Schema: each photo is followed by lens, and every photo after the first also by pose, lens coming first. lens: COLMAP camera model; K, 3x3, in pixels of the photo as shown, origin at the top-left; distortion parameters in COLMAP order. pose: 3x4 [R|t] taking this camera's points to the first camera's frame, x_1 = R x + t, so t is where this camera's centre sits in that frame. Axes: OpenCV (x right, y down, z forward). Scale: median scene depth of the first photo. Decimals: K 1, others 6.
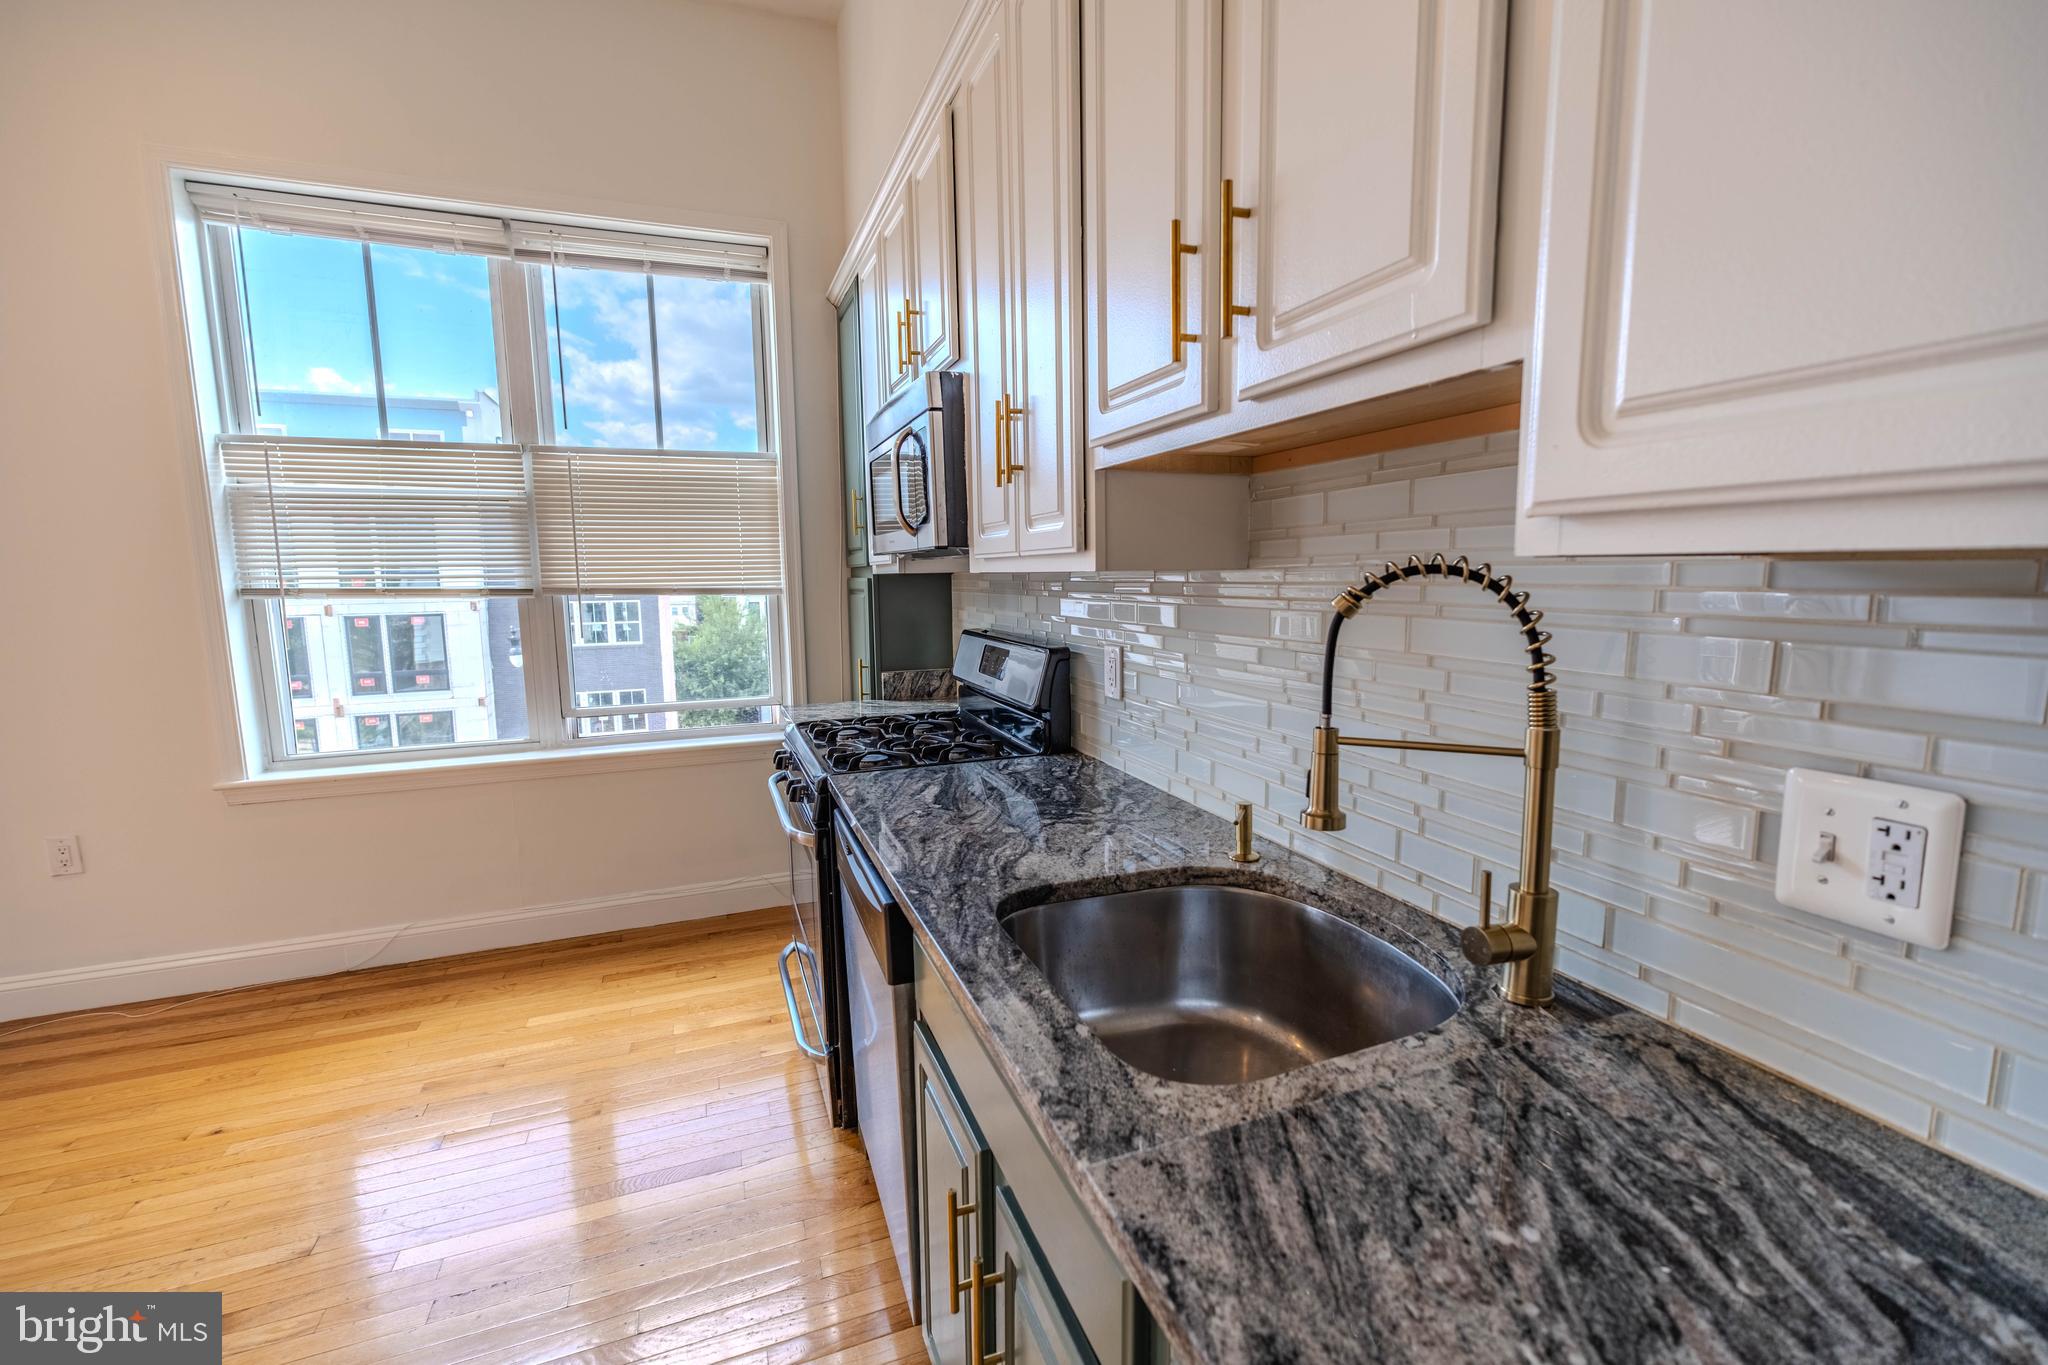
lens RADIAL K [[853.2, 0, 1024.6], [0, 853.2, 679.9], [0, 0, 1]] dist [-0.004432, 0.000987]
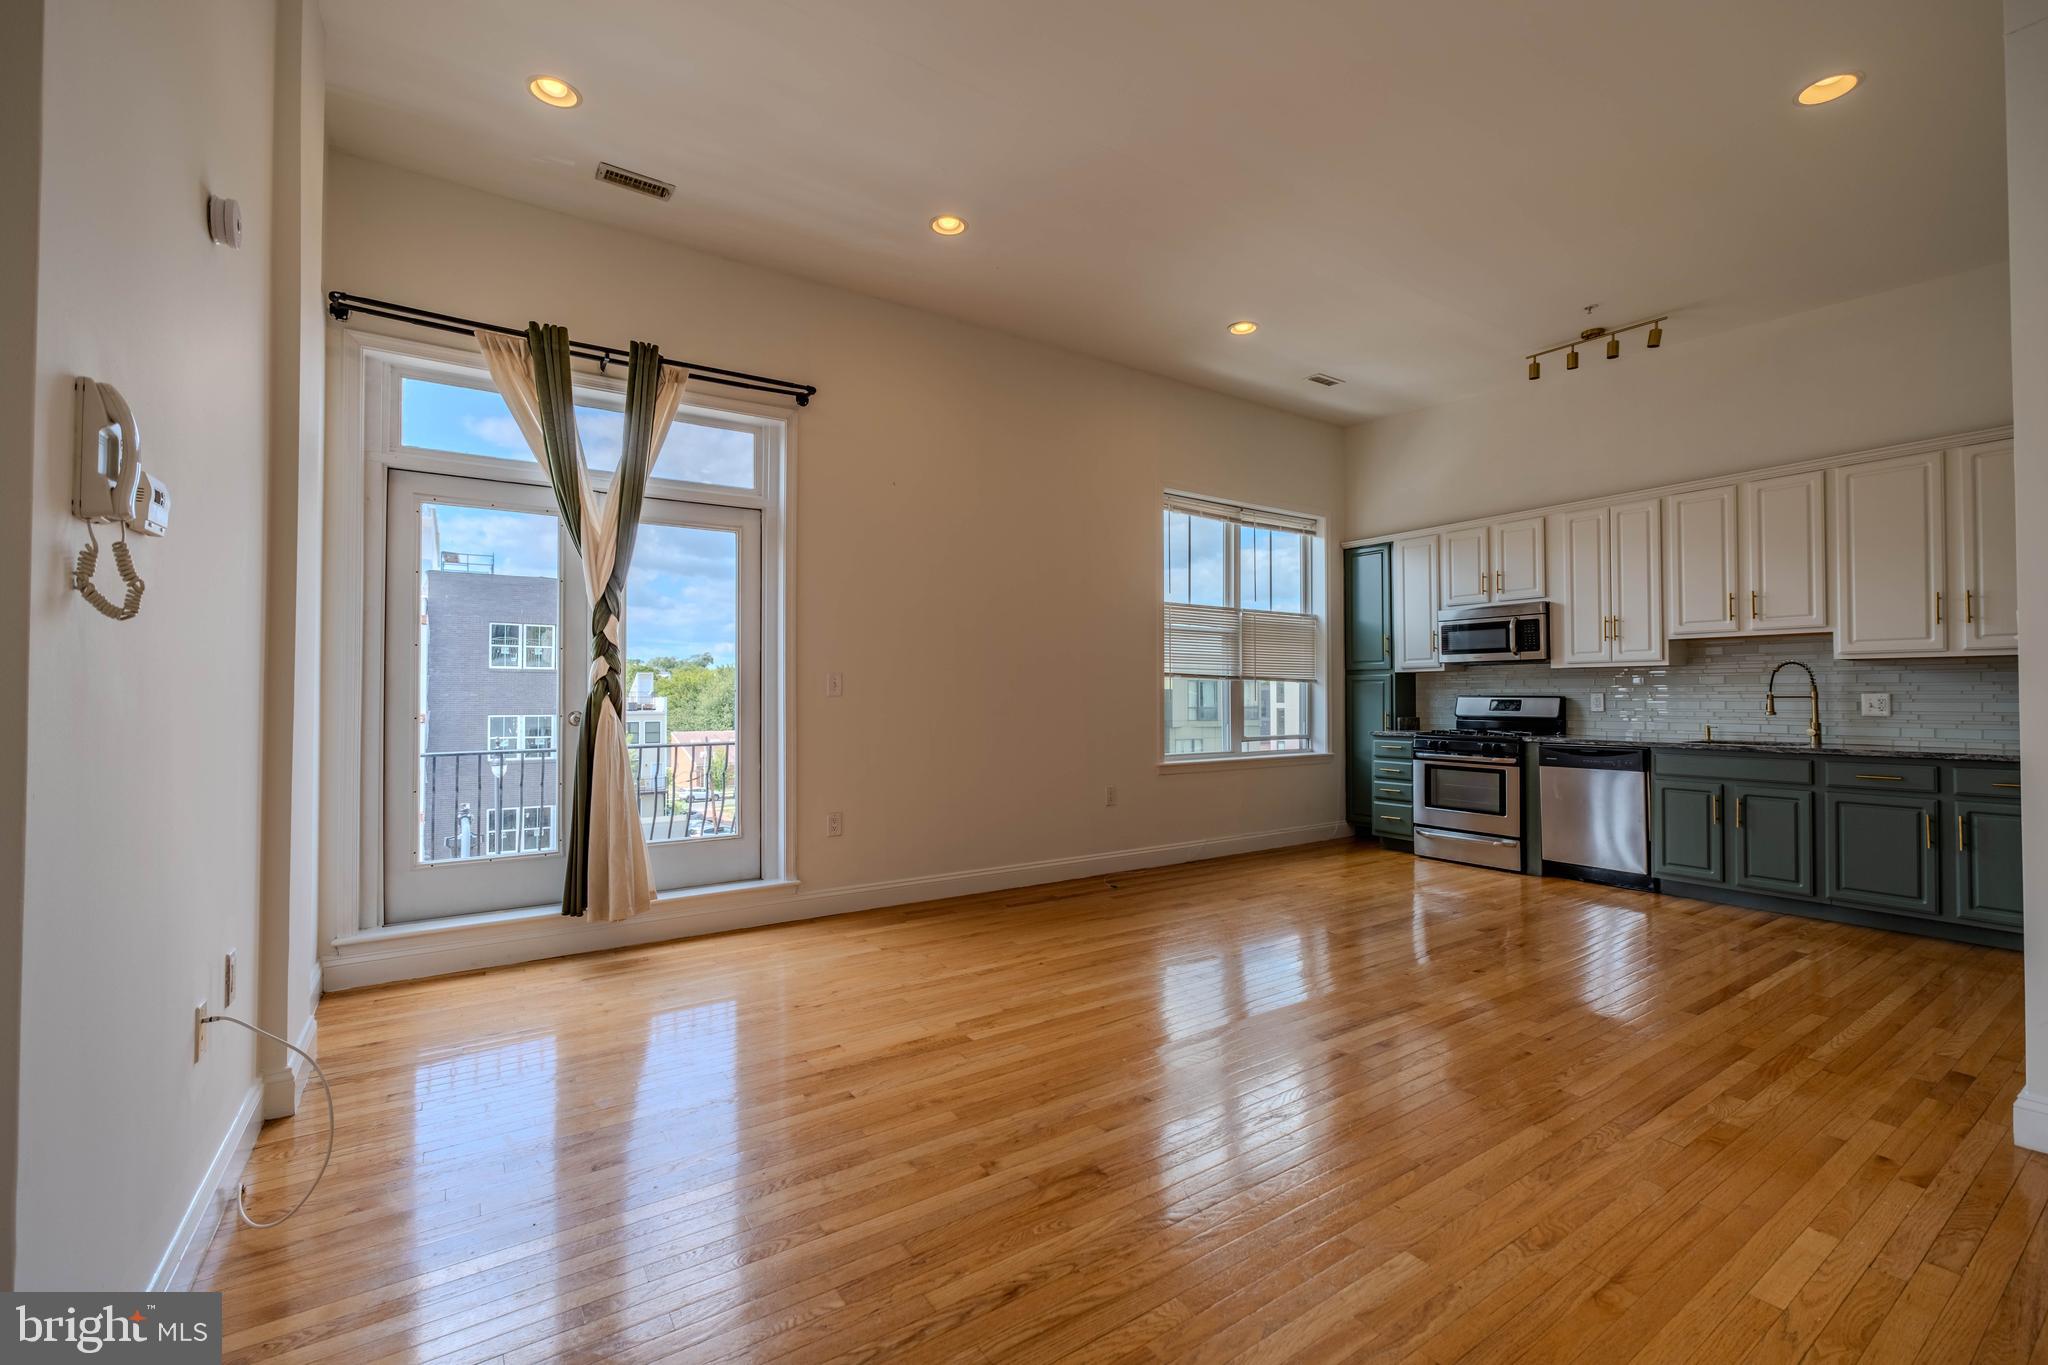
lens RADIAL K [[853.2, 0, 1022.6], [0, 853.2, 680.4], [0, 0, 1]] dist [-0.004432, 0.000987]
pose [[0.975536, 0.017828, 0.219118, -1.582566], [0.014705, 0.989183, -0.145950, 0.201624], [-0.219350, 0.145601, 0.964721, -0.899767]]
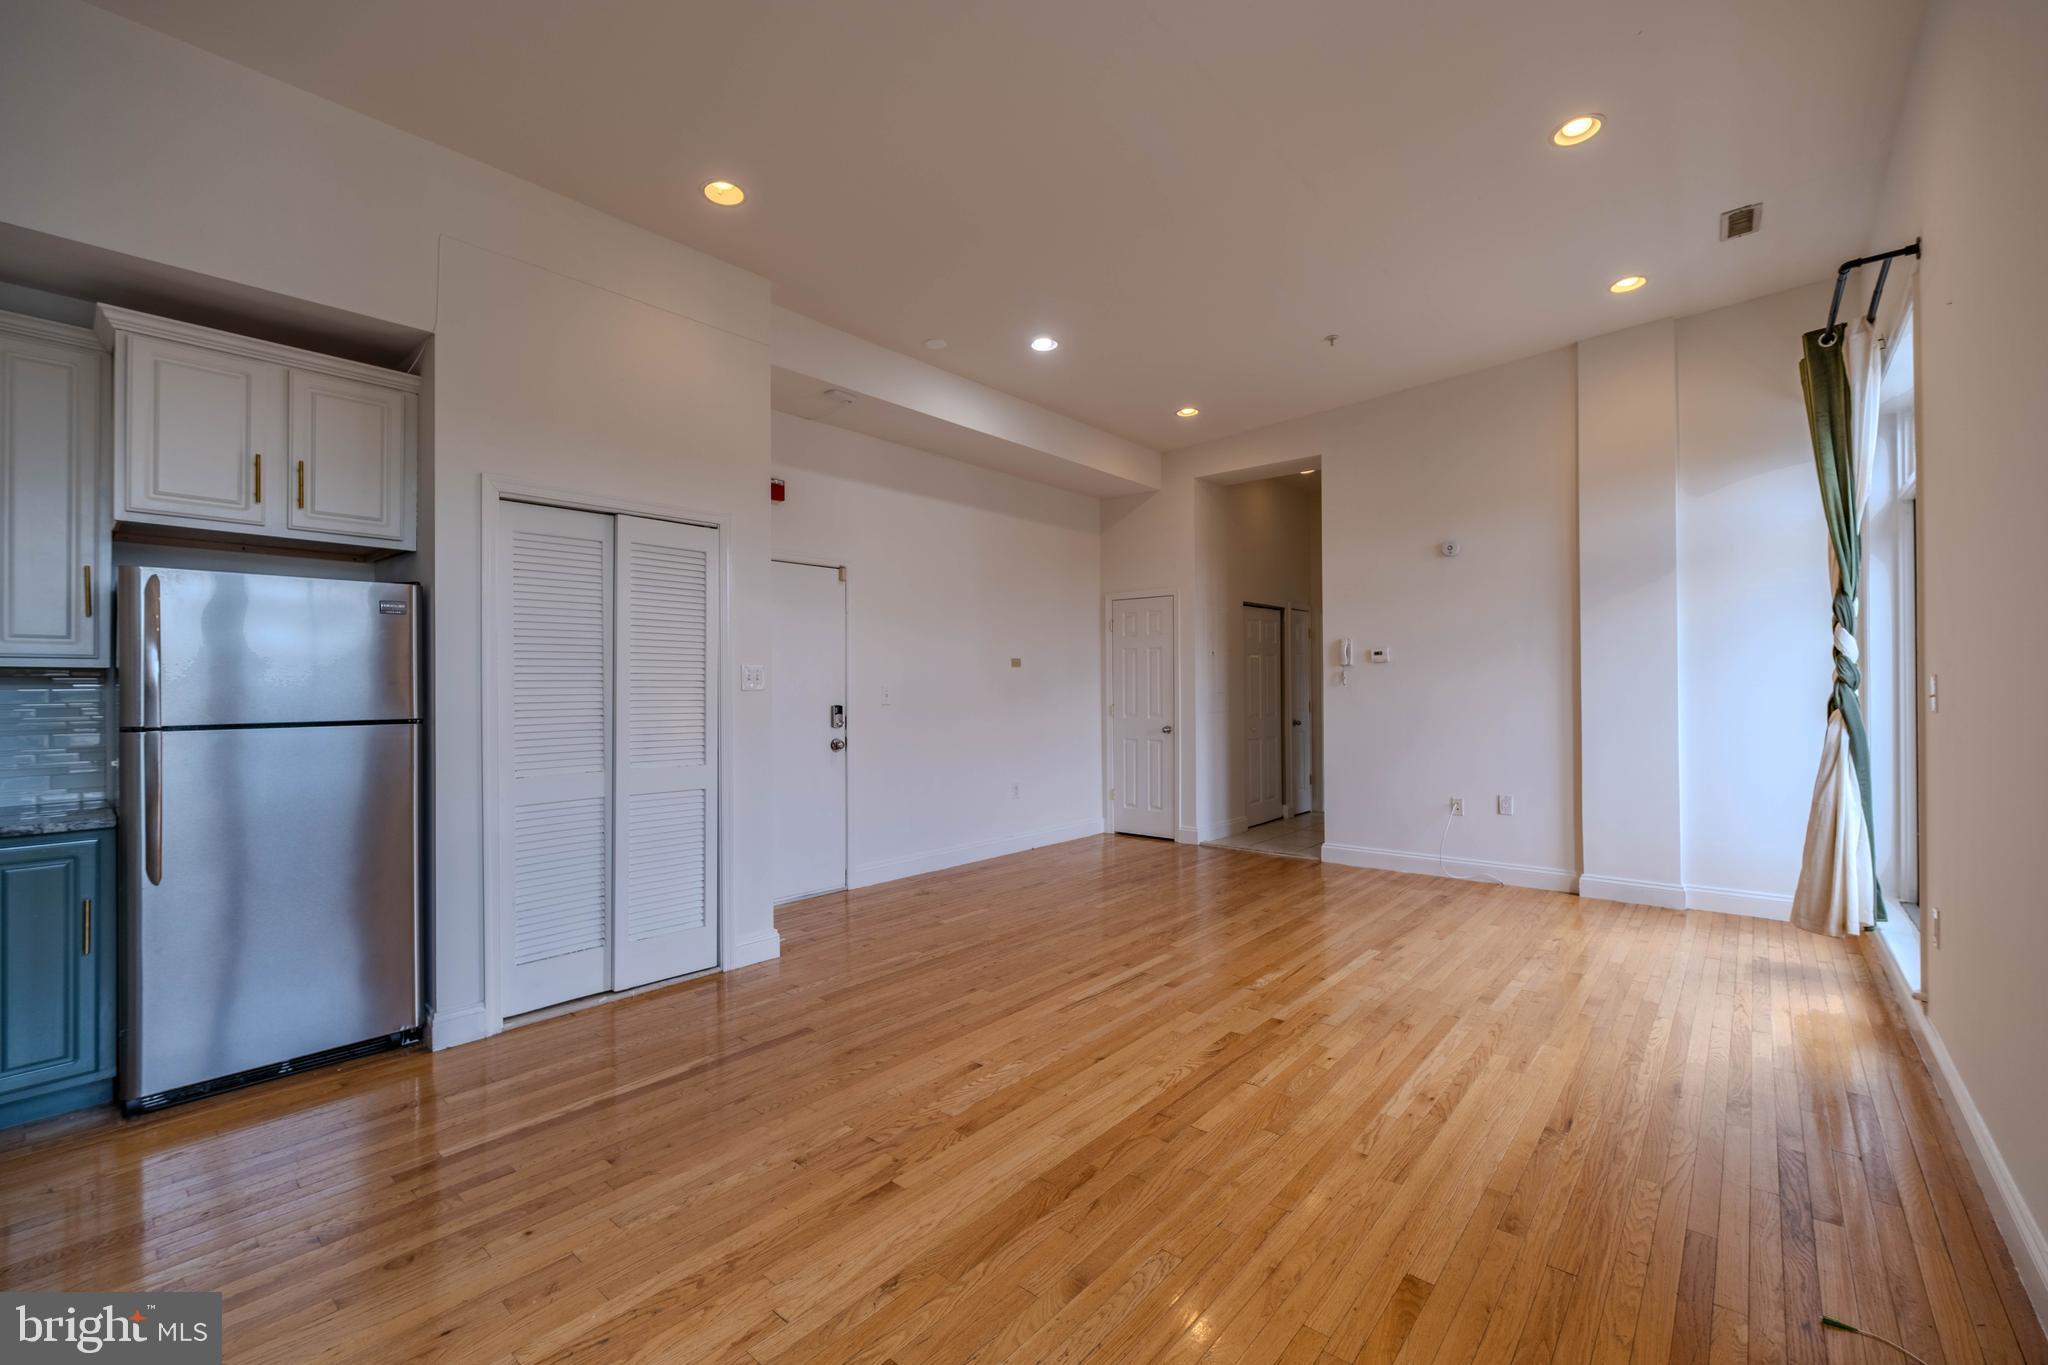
lens RADIAL K [[853.2, 0, 1025.1], [0, 853.2, 678.7], [0, 0, 1]] dist [-0.004432, 0.000987]
pose [[-0.878852, 0.015277, -0.476850, -0.311488], [-0.040477, 0.993496, 0.106431, -0.087232], [0.475374, 0.112839, -0.872518, 0.948420]]
